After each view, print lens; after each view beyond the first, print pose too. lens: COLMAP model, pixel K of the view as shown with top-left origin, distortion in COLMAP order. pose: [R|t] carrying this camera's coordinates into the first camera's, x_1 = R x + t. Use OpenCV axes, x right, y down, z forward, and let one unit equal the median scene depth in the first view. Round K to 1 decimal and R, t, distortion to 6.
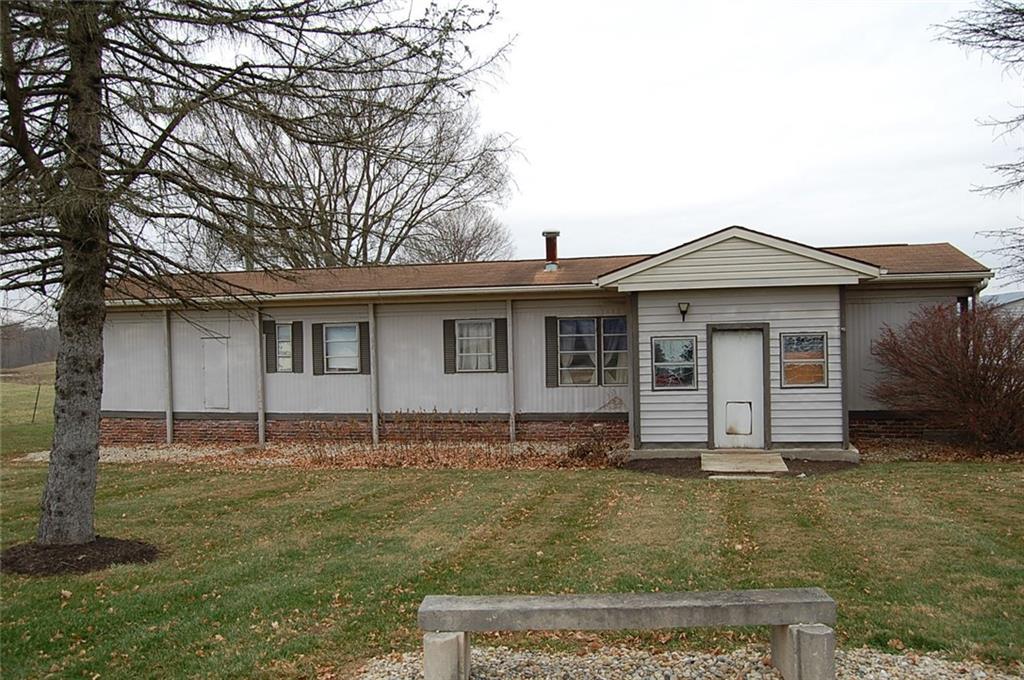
lens RADIAL K [[789.3, 0, 512.0], [0, 789.3, 340.0], [0, 0, 1]] dist [-0.080776, 0.001088]
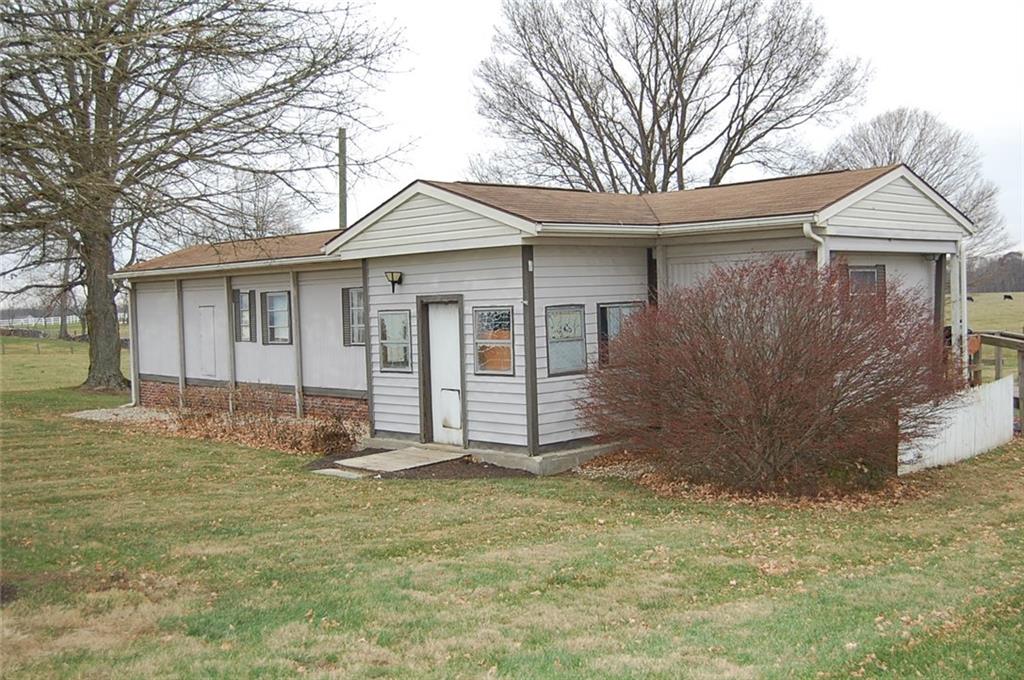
lens RADIAL K [[1052.0, 0, 512.0], [0, 1052.0, 340.0], [0, 0, 1]] dist [0.001974, 0.002857]
pose [[0.827602, 0.020571, -0.560939, 0.956659], [0.002303, 0.999195, 0.040040, -0.017566], [0.561311, -0.034430, 0.826888, 0.112953]]
